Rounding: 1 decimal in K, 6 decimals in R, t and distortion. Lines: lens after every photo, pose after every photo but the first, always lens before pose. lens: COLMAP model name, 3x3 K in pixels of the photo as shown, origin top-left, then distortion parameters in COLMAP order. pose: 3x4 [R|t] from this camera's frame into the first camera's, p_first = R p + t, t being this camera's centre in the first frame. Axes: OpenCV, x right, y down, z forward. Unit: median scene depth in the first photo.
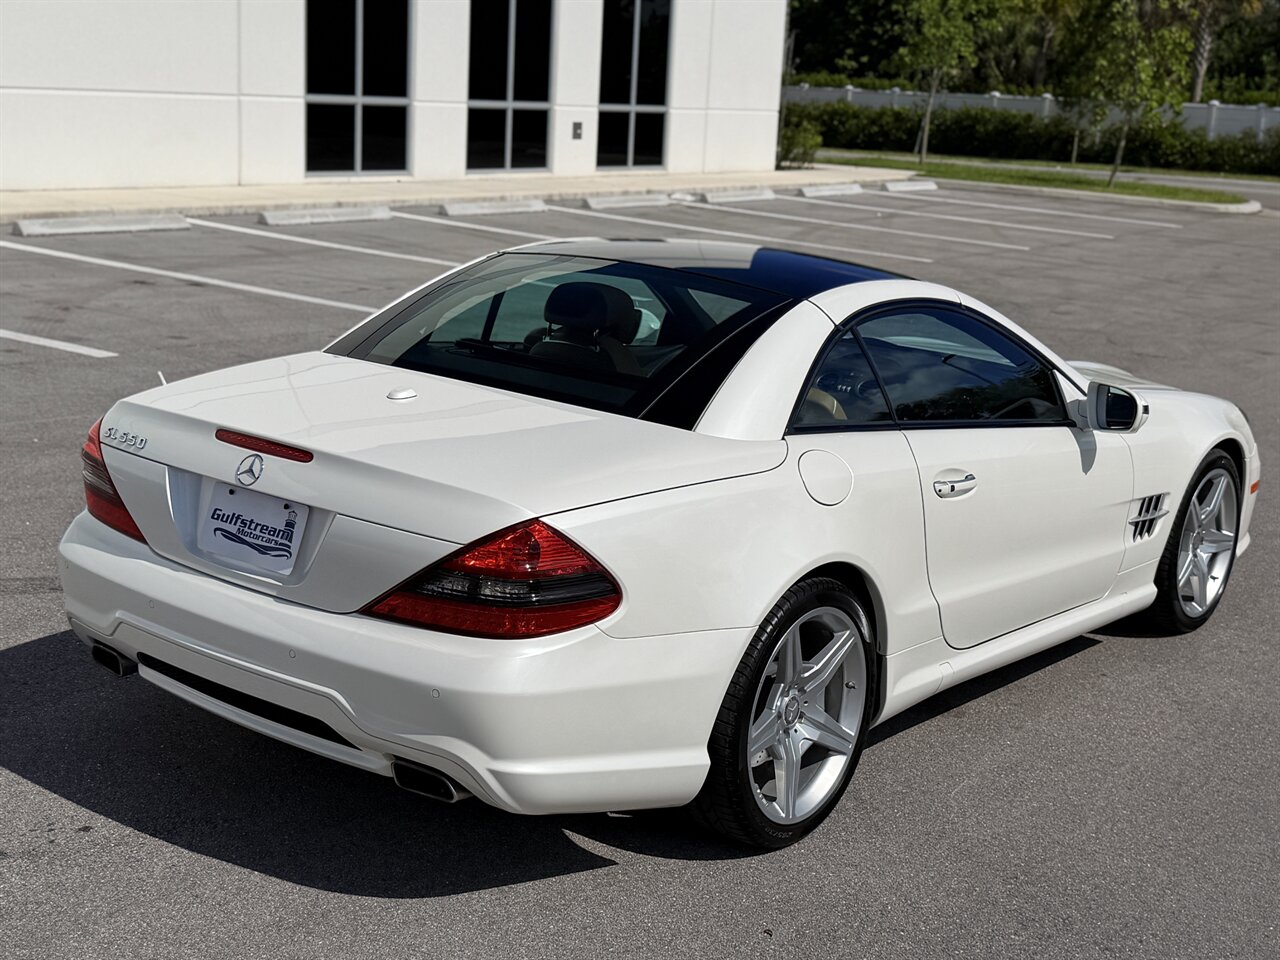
lens RADIAL K [[1779.6, 0, 643.1], [0, 1779.6, 476.5], [0, 0, 1]] dist [0.131001, 0.000000]
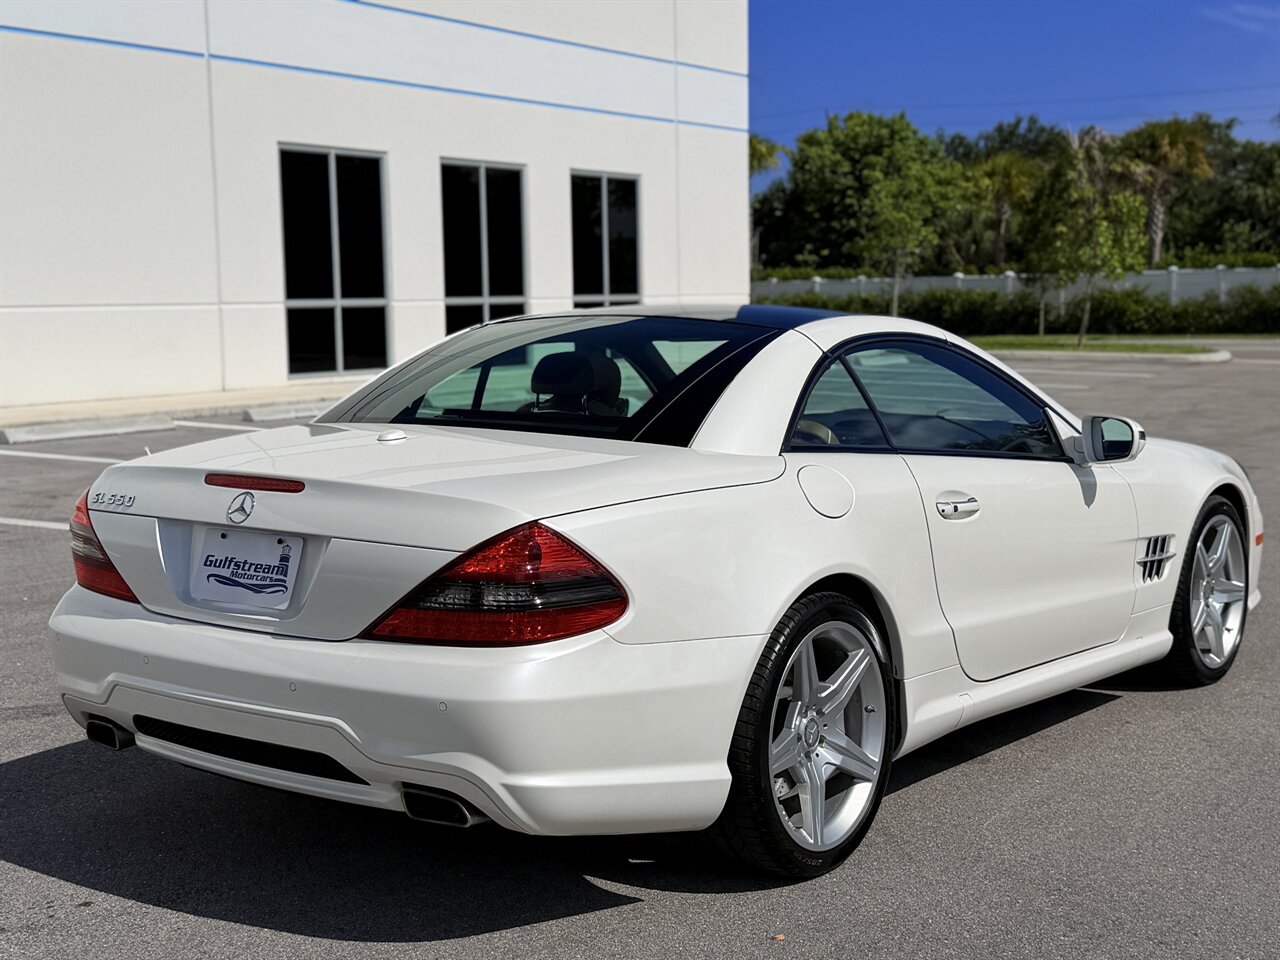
lens RADIAL K [[1779.6, 0, 641.6], [0, 1779.6, 481.6], [0, 0, 1]] dist [0.131001, 0.000000]
pose [[0.997549, -0.069535, 0.007817, -0.005302], [0.069972, 0.990805, -0.115801, 0.079977], [0.000307, 0.116064, 0.993242, 0.016873]]
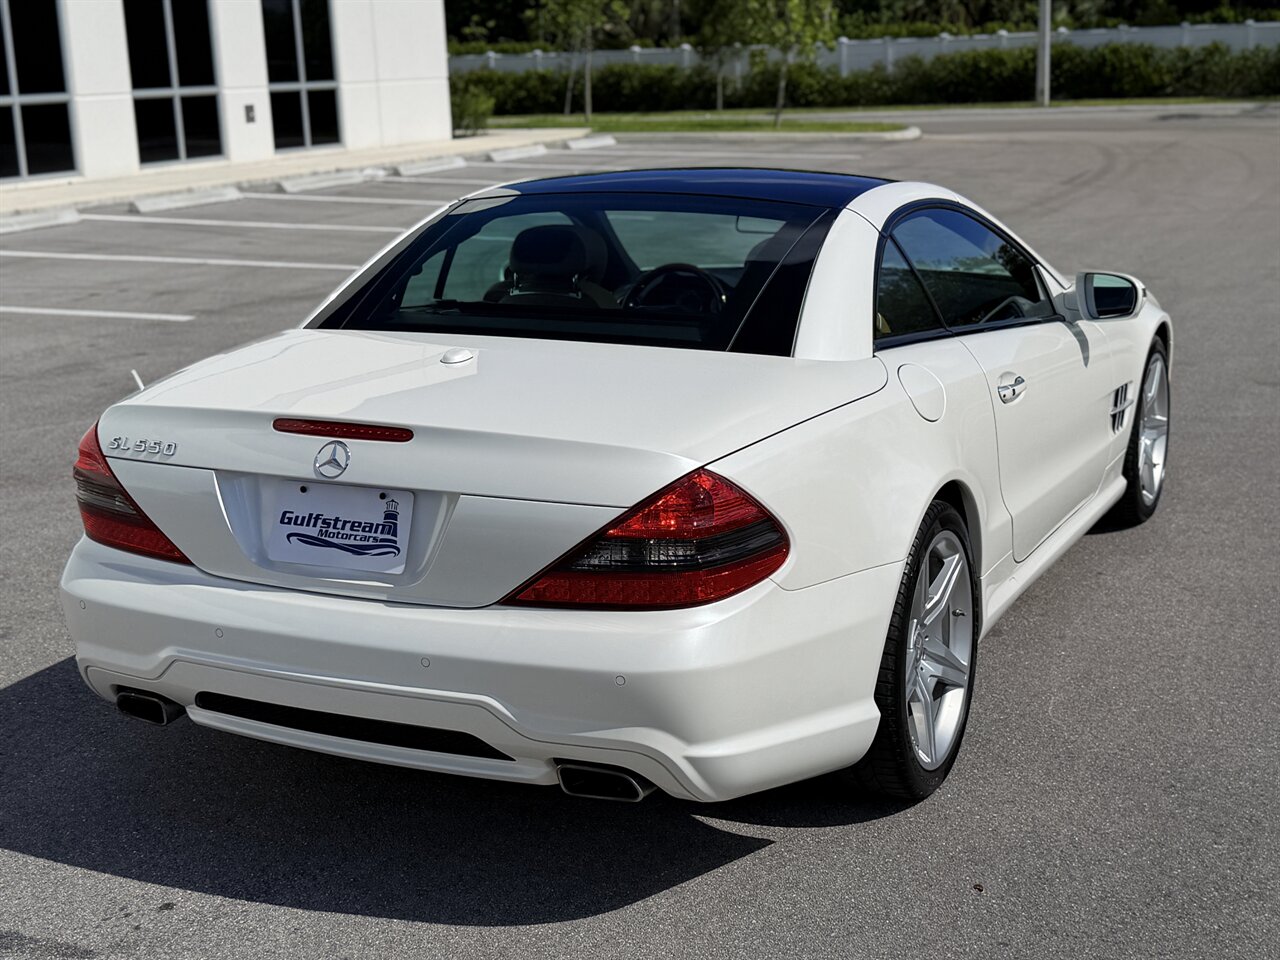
lens RADIAL K [[1779.6, 0, 642.9], [0, 1779.6, 476.9], [0, 0, 1]] dist [0.131001, 0.000000]
pose [[0.973627, -0.132016, 0.186069, -0.169241], [0.129475, 0.991247, 0.025795, 0.001215], [-0.187846, -0.001023, 0.982198, 0.094186]]
